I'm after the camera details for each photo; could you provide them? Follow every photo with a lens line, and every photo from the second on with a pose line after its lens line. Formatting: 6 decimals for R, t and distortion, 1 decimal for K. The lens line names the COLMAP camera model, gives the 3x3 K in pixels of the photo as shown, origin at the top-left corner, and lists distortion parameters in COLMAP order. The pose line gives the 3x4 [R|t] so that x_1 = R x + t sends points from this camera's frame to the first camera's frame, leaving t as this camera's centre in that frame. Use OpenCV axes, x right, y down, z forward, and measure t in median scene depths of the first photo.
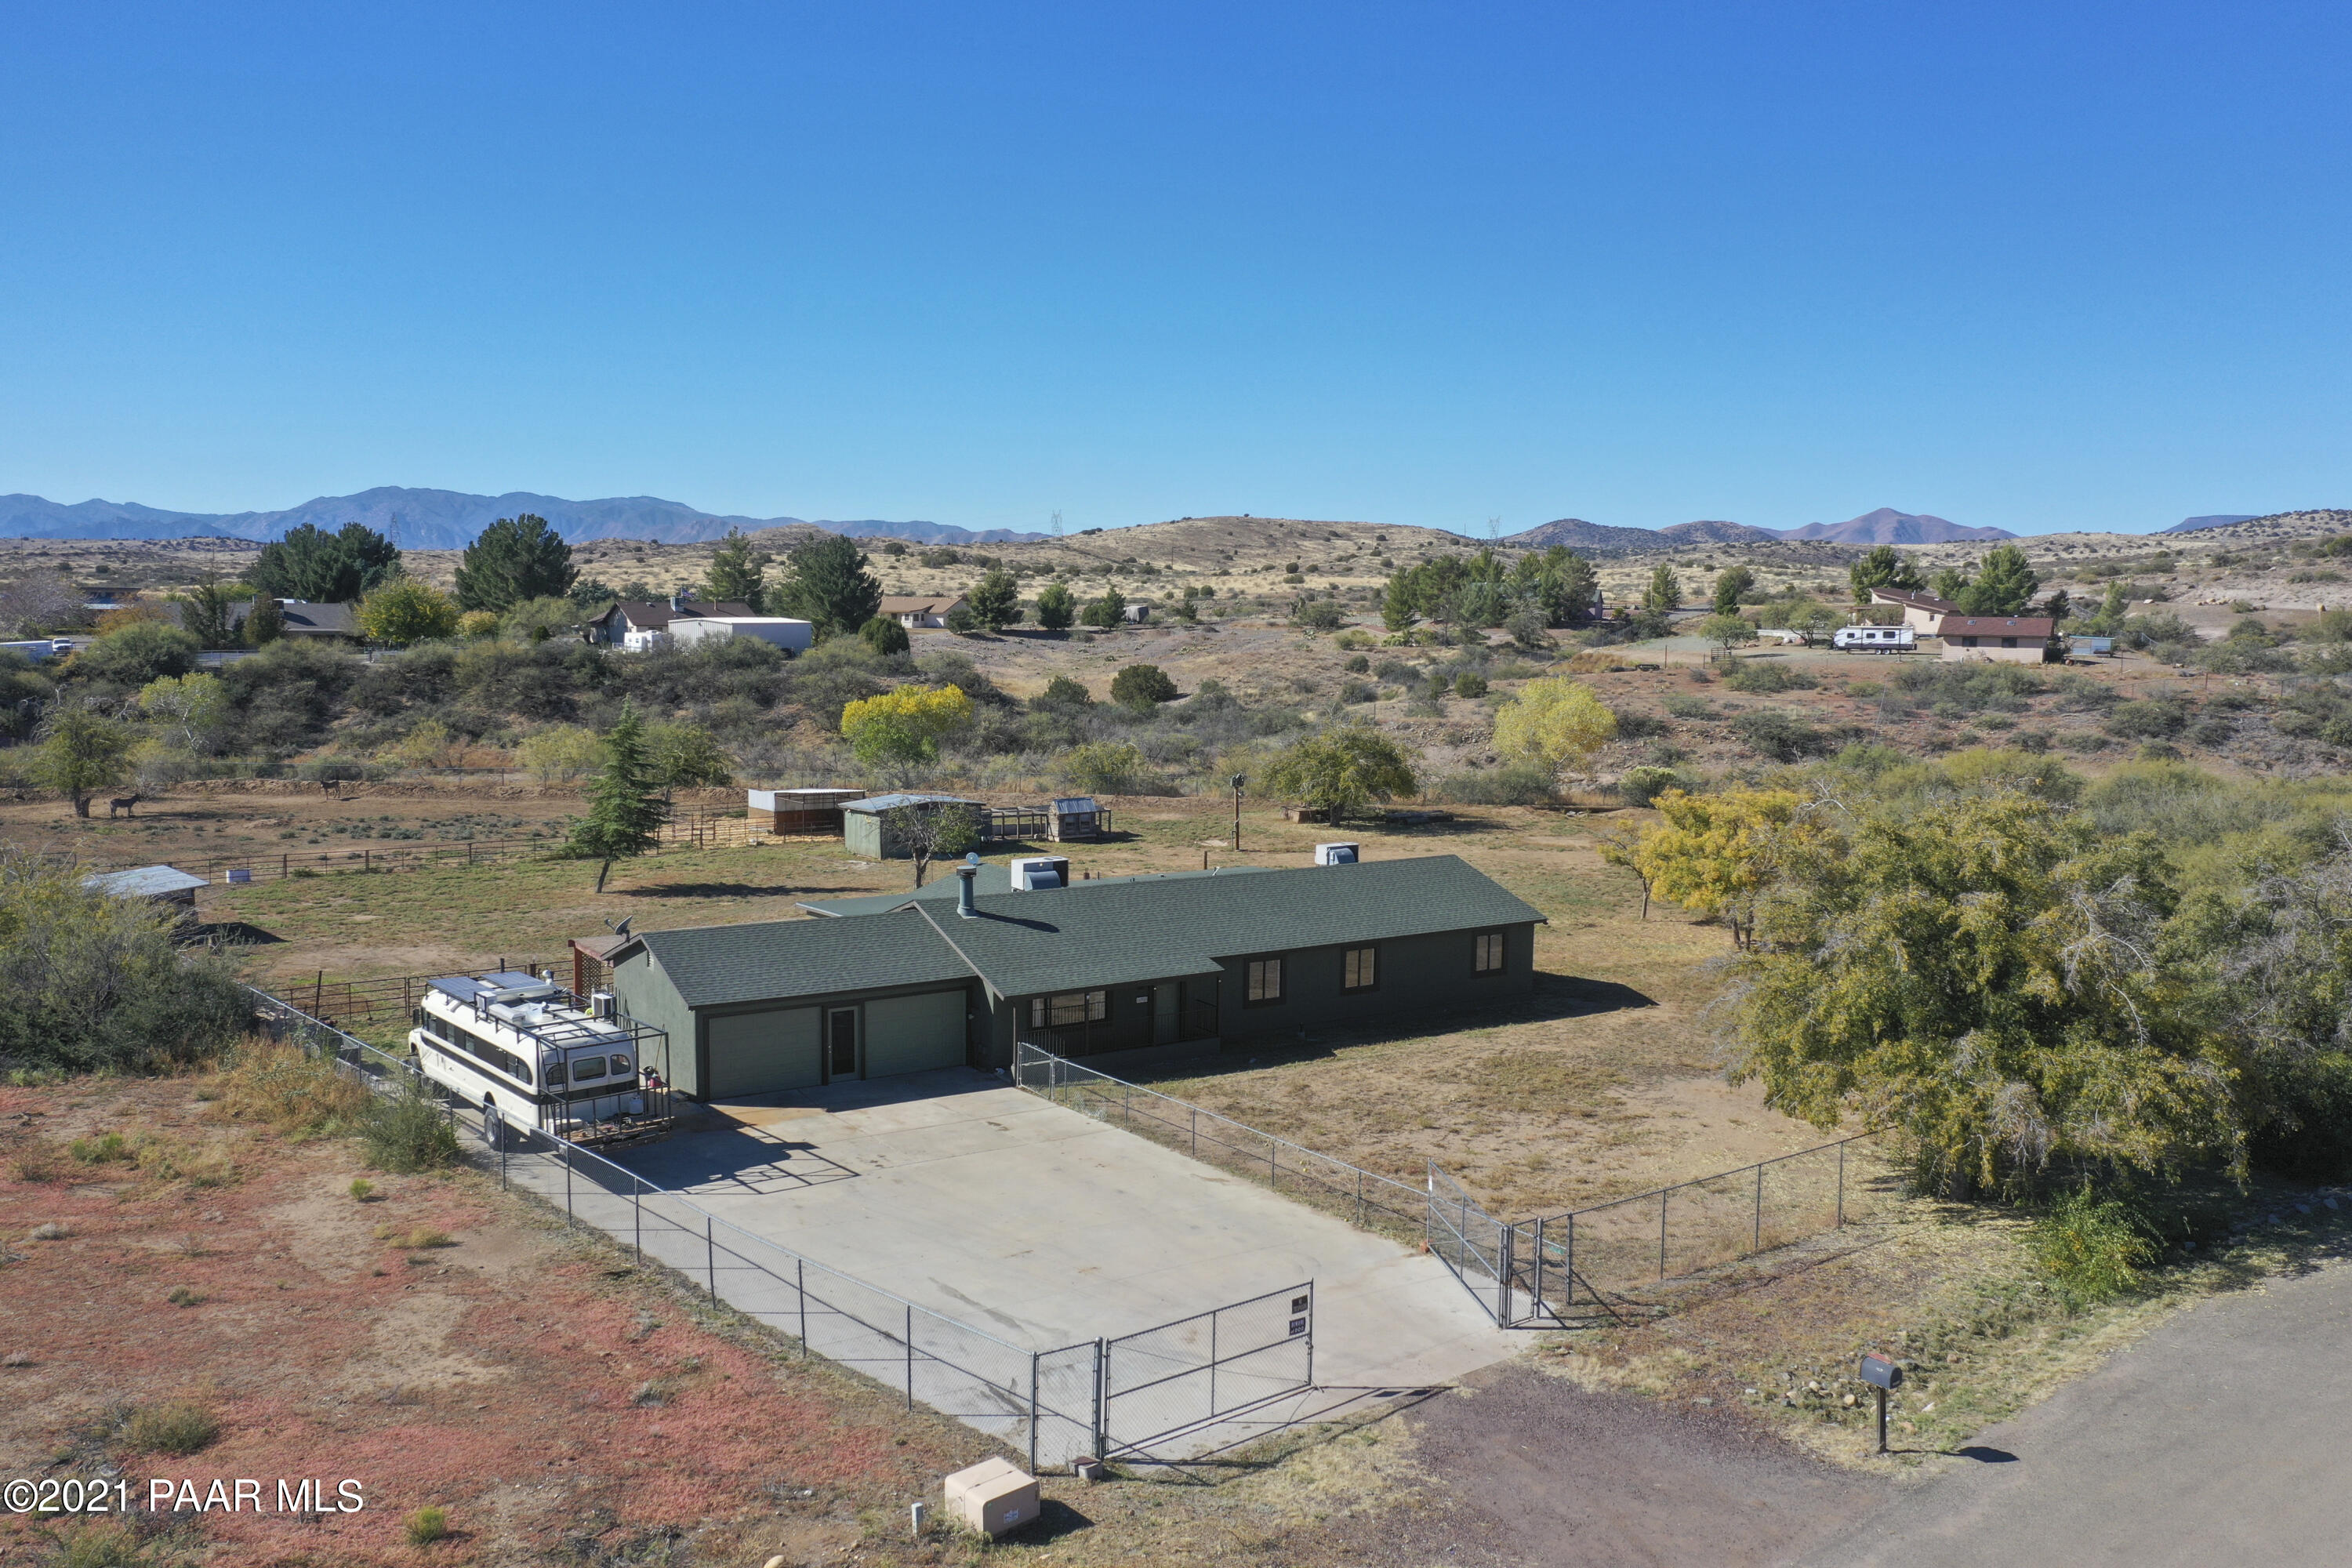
lens RADIAL K [[1852.2, 0, 1171.4], [0, 1852.2, 779.3], [0, 0, 1]] dist [0.004060, 0.002930]
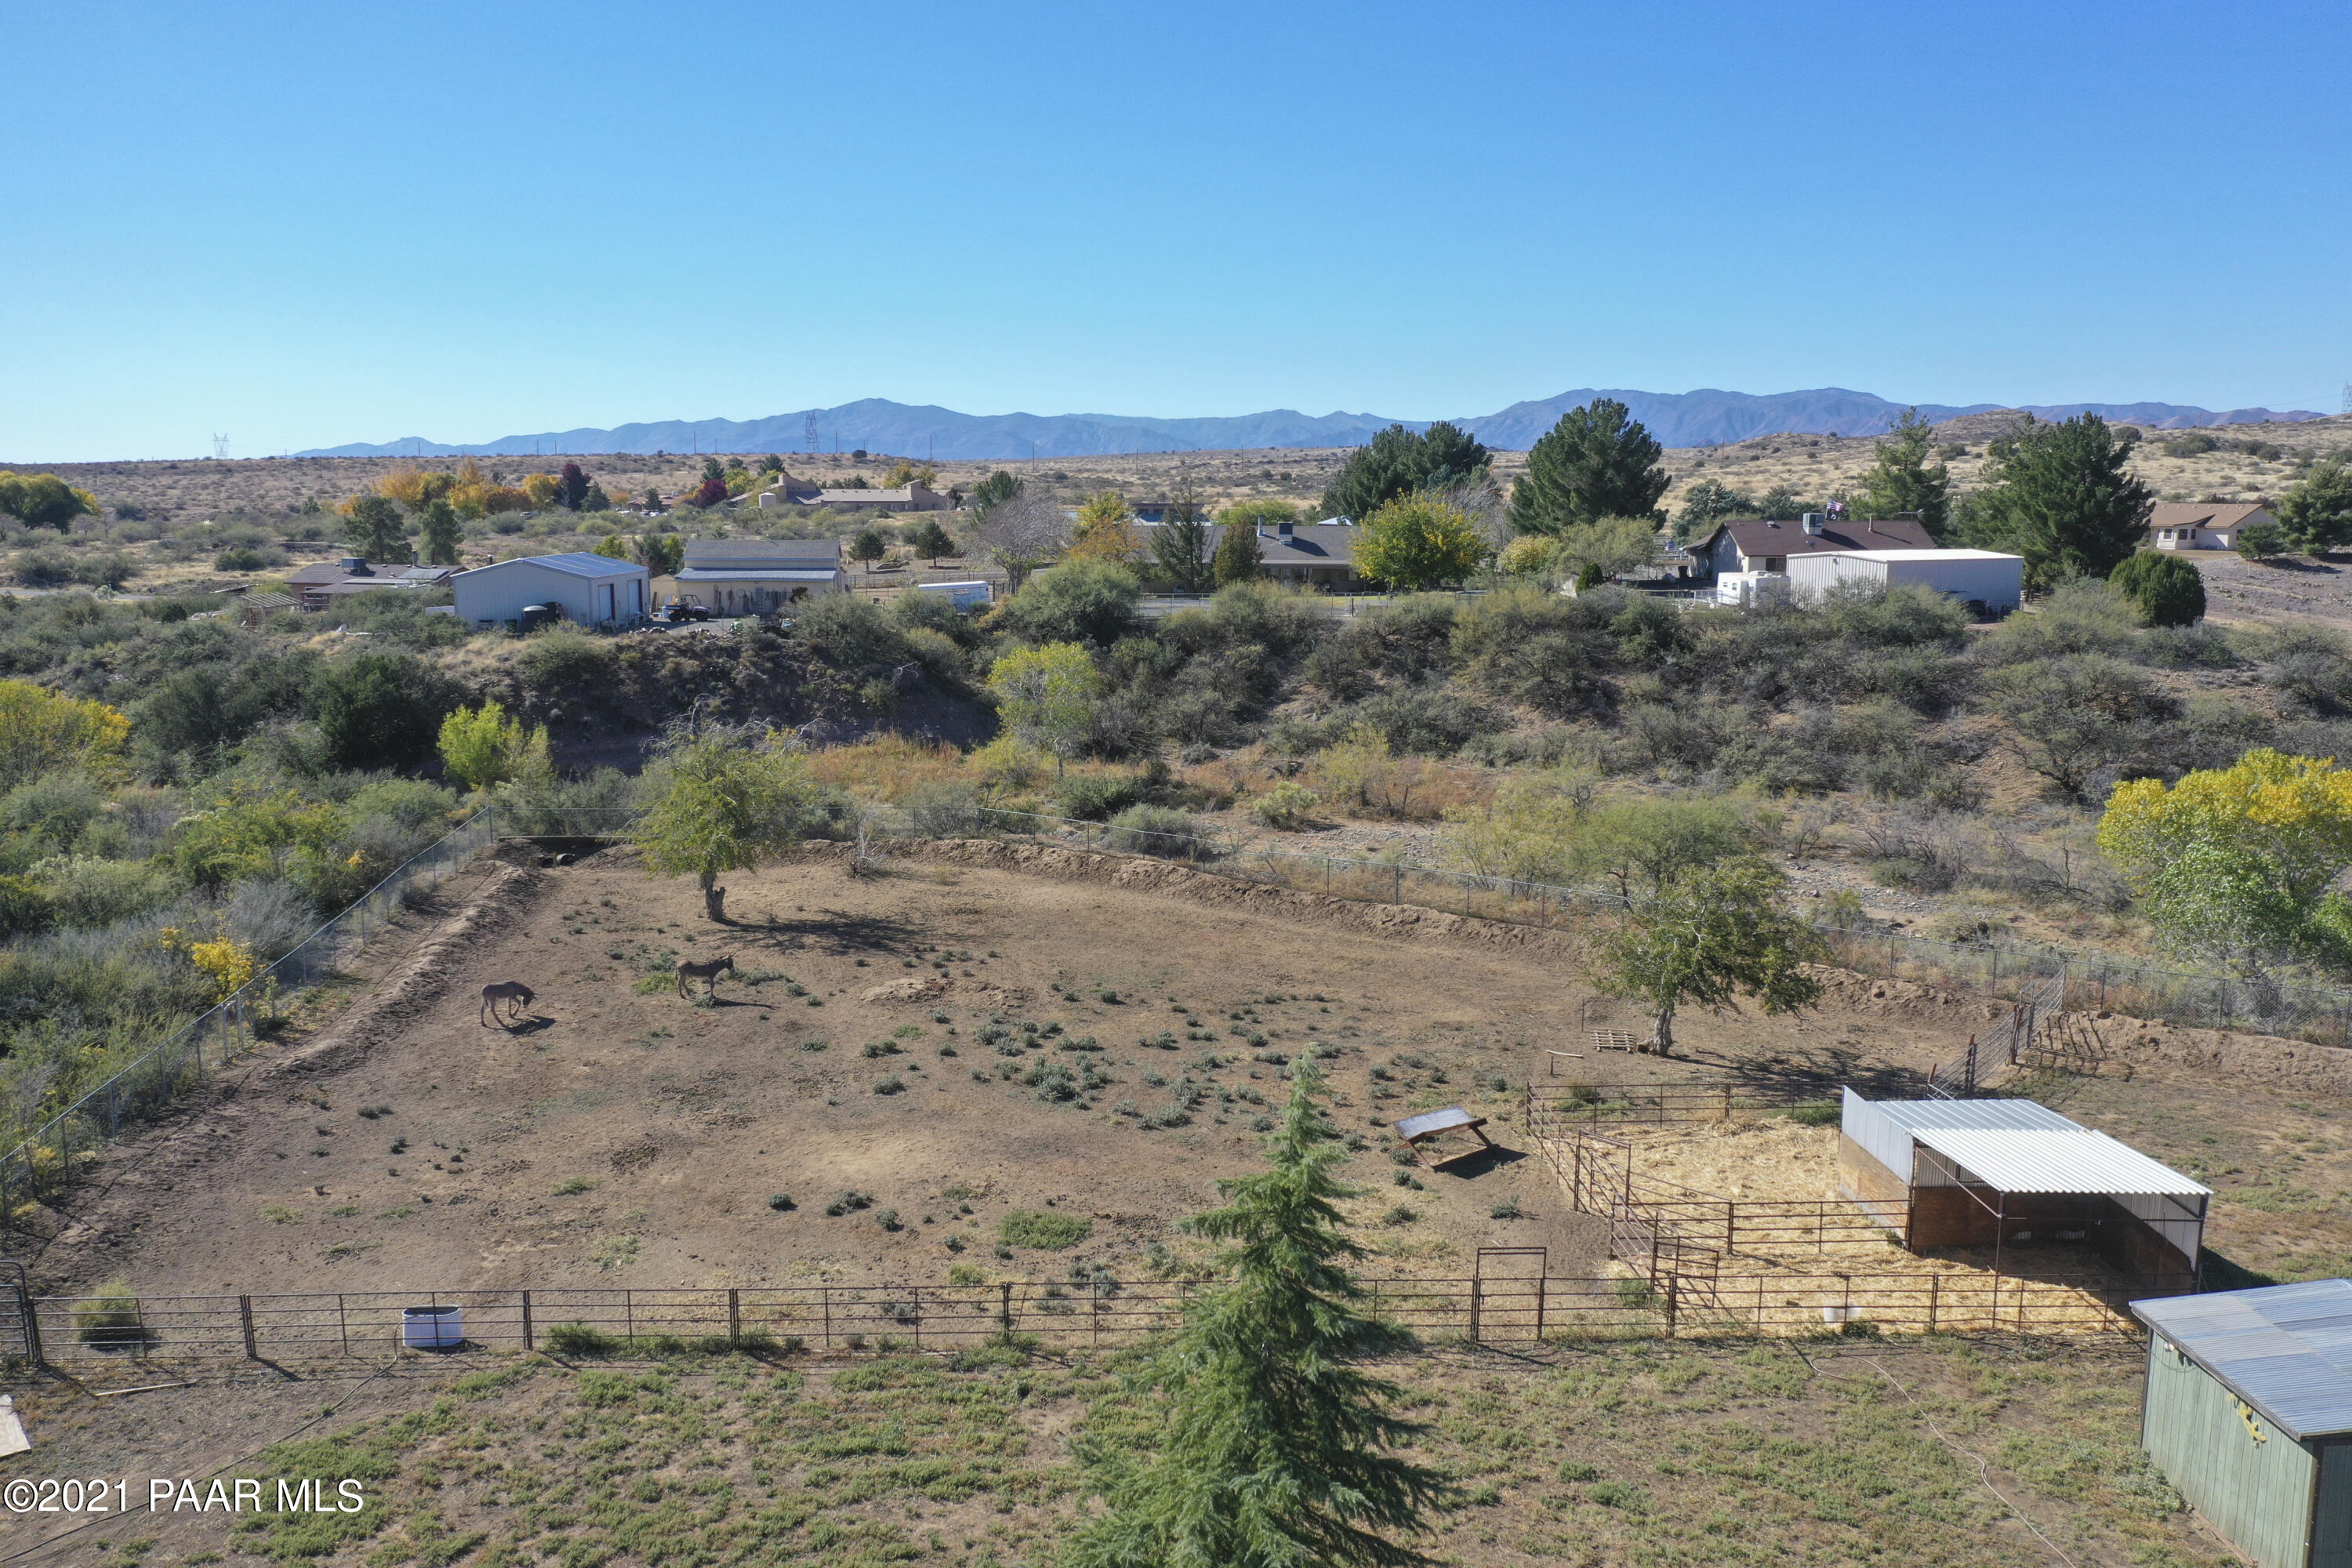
lens RADIAL K [[1852.2, 0, 1171.4], [0, 1852.2, 779.3], [0, 0, 1]] dist [0.004060, 0.002930]
pose [[0.818942, 0.077689, -0.568593, -0.078245], [-0.046255, 0.996507, 0.069536, -0.045579], [0.572009, -0.030645, 0.819675, 0.367308]]
